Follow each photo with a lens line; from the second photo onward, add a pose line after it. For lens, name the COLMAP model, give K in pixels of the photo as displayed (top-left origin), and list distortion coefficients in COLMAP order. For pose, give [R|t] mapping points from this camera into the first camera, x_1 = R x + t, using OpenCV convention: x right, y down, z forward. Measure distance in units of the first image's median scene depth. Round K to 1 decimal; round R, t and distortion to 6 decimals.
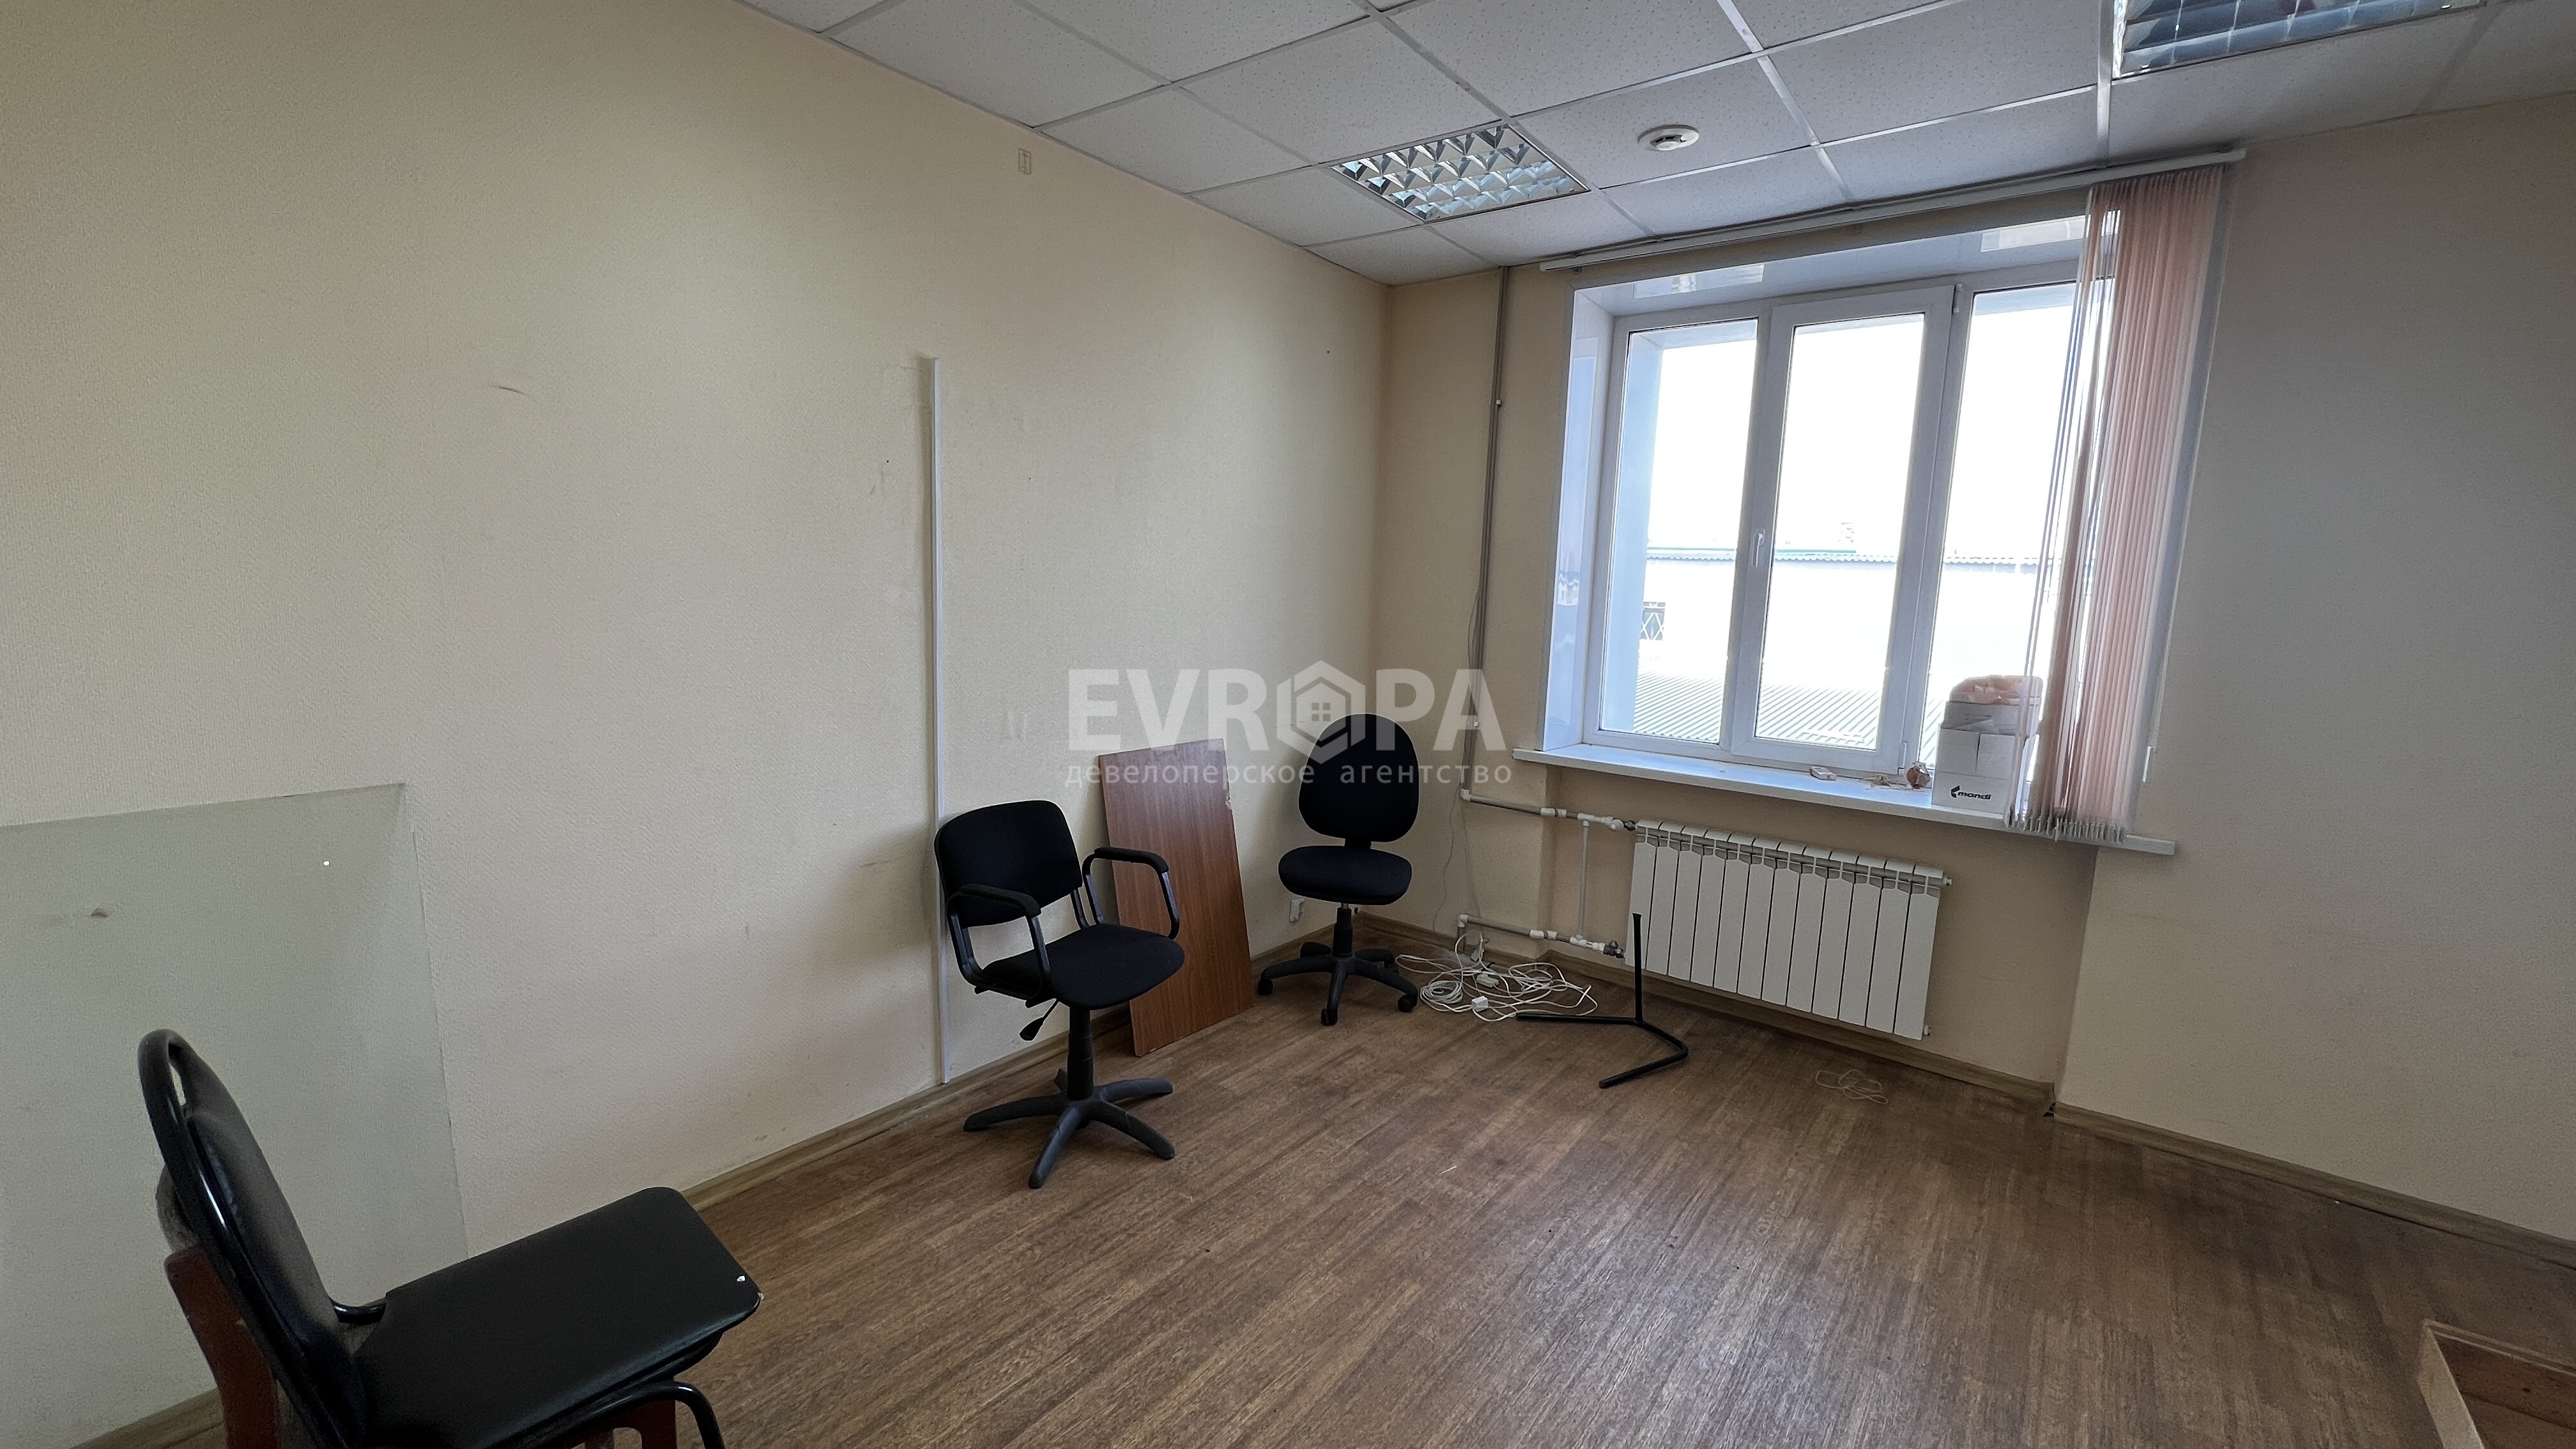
lens RADIAL K [[1032.3, 0, 1277.6], [0, 1032.3, 723.2], [0, 0, 1]] dist [-0.003089, 0.001502]
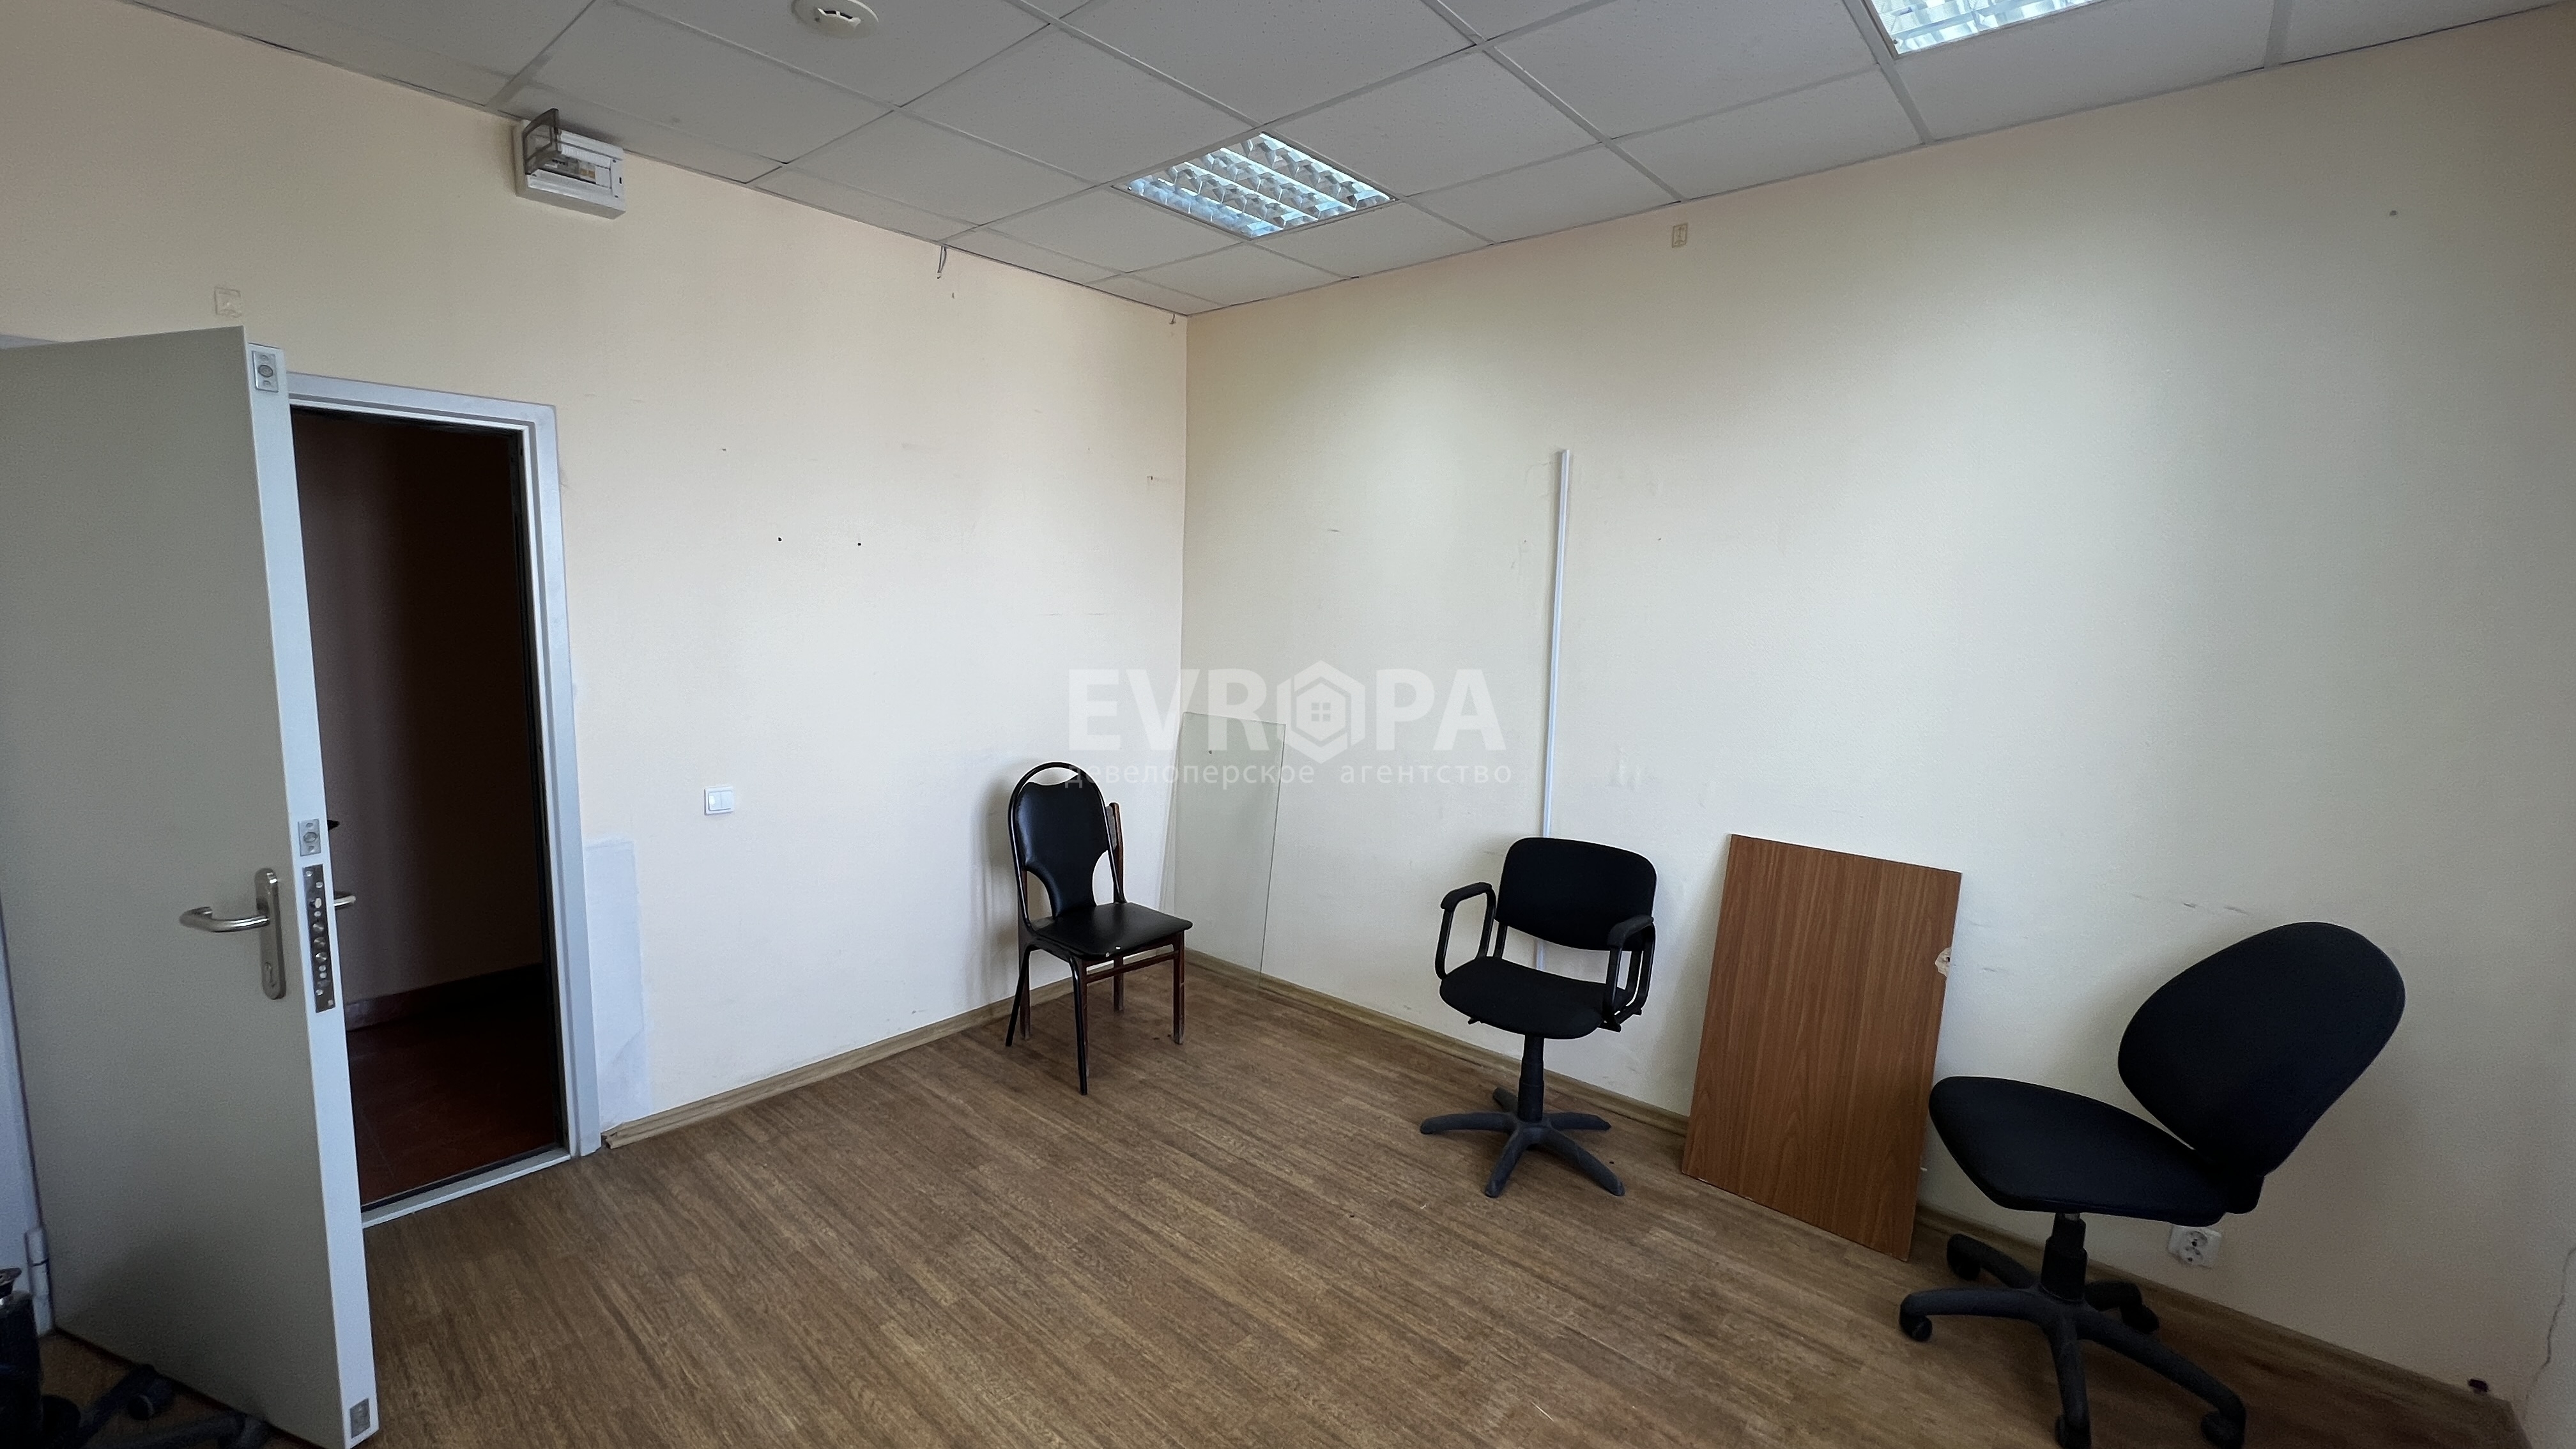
lens RADIAL K [[1032.3, 0, 1275.6], [0, 1032.3, 719.4], [0, 0, 1]] dist [-0.003089, 0.001502]
pose [[-0.047378, 0.086978, -0.995083, 0.914583], [-0.166994, 0.981492, 0.093741, -0.104698], [0.984819, 0.170614, -0.031976, 0.775176]]
